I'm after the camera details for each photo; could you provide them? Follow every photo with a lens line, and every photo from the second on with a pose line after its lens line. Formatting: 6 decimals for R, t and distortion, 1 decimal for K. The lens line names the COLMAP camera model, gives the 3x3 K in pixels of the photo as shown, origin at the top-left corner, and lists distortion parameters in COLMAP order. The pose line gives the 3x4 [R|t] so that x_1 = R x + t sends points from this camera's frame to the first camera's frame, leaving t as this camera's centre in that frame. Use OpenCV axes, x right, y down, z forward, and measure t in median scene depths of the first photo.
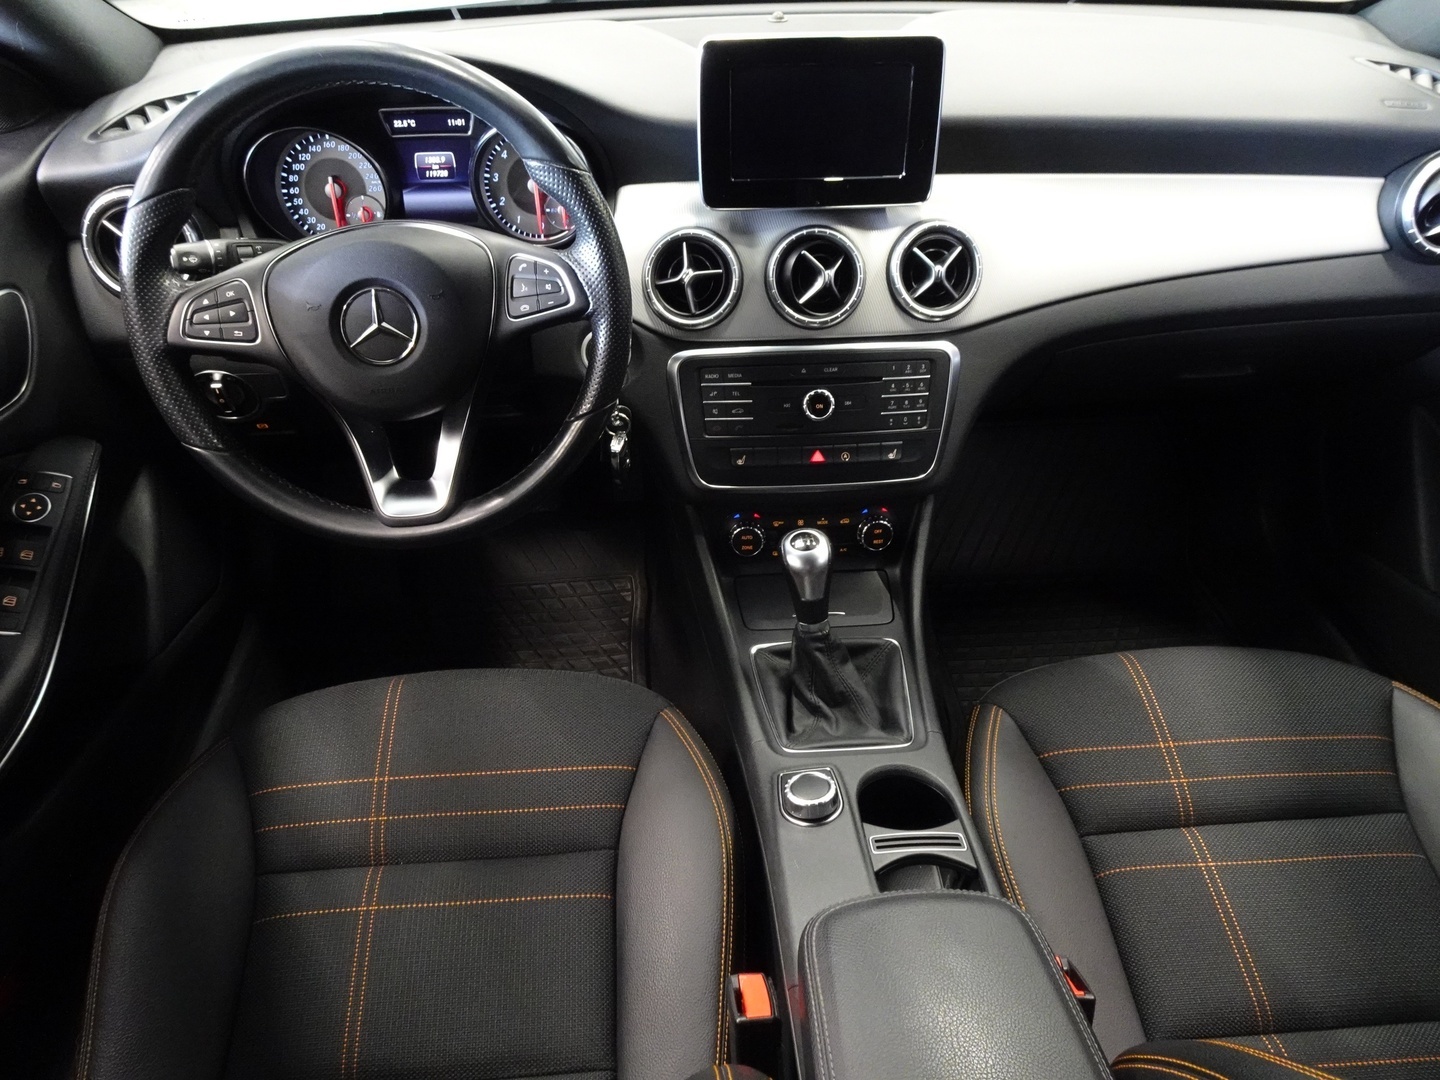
lens RADIAL K [[996.8, 0, 720.0], [0, 996.8, 540.0], [0, 0, 1]] dist [-0.001424, -0.000878]
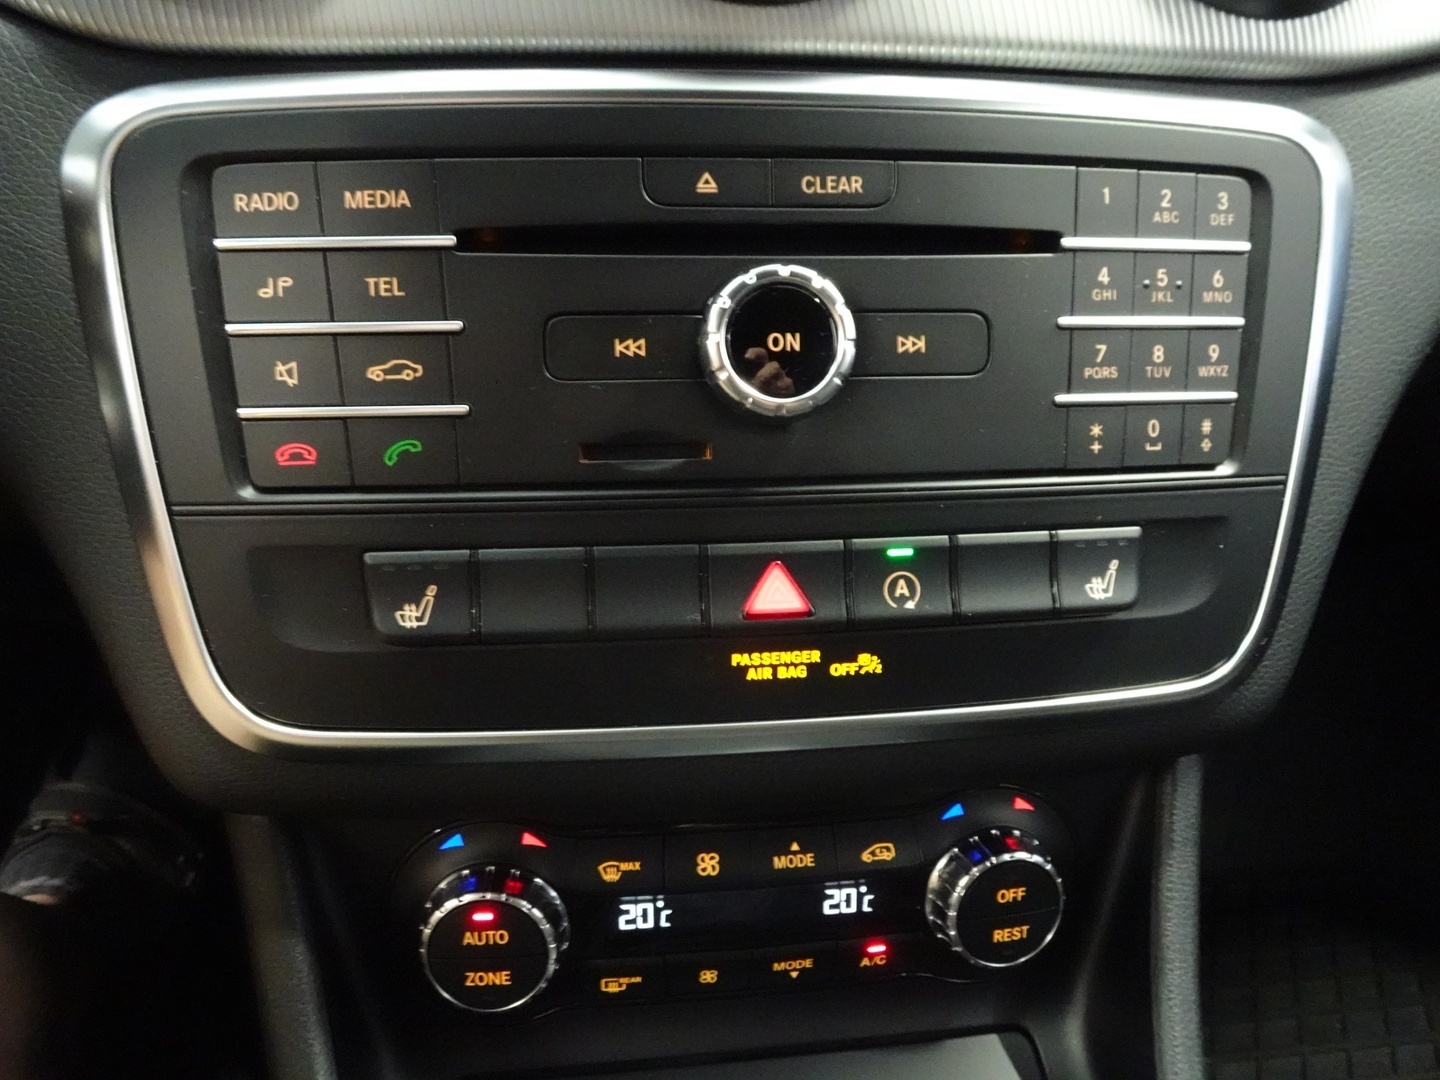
lens RADIAL K [[996.8, 0, 720.0], [0, 996.8, 540.0], [0, 0, 1]] dist [-0.001424, -0.000878]
pose [[0.997445, 0.002295, 0.071401, 0.070509], [0.011543, 0.981173, -0.192786, -0.053117], [-0.070499, 0.193118, 0.978640, 0.791078]]
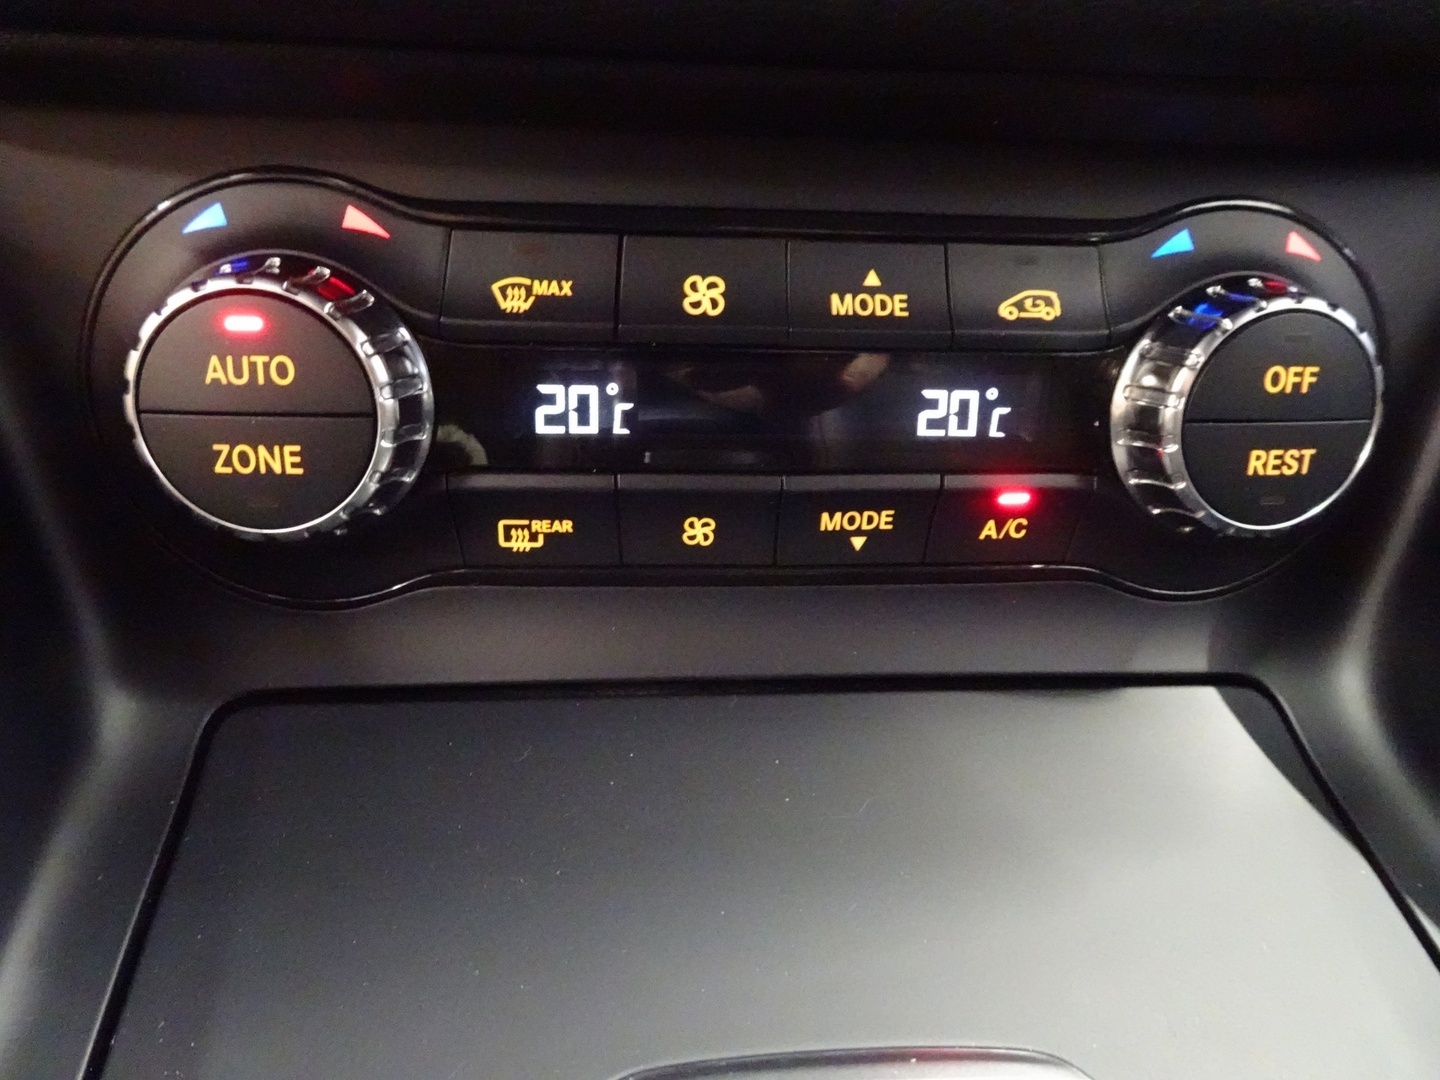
lens RADIAL K [[1001.5, 0, 720.0], [0, 1001.5, 540.0], [0, 0, 1]] dist [0.005361, 0.003151]
pose [[0.998316, 0.032717, 0.047895, 0.083522], [-0.026059, 0.990696, -0.133576, 0.034378], [-0.051820, 0.132103, 0.989880, 0.939051]]
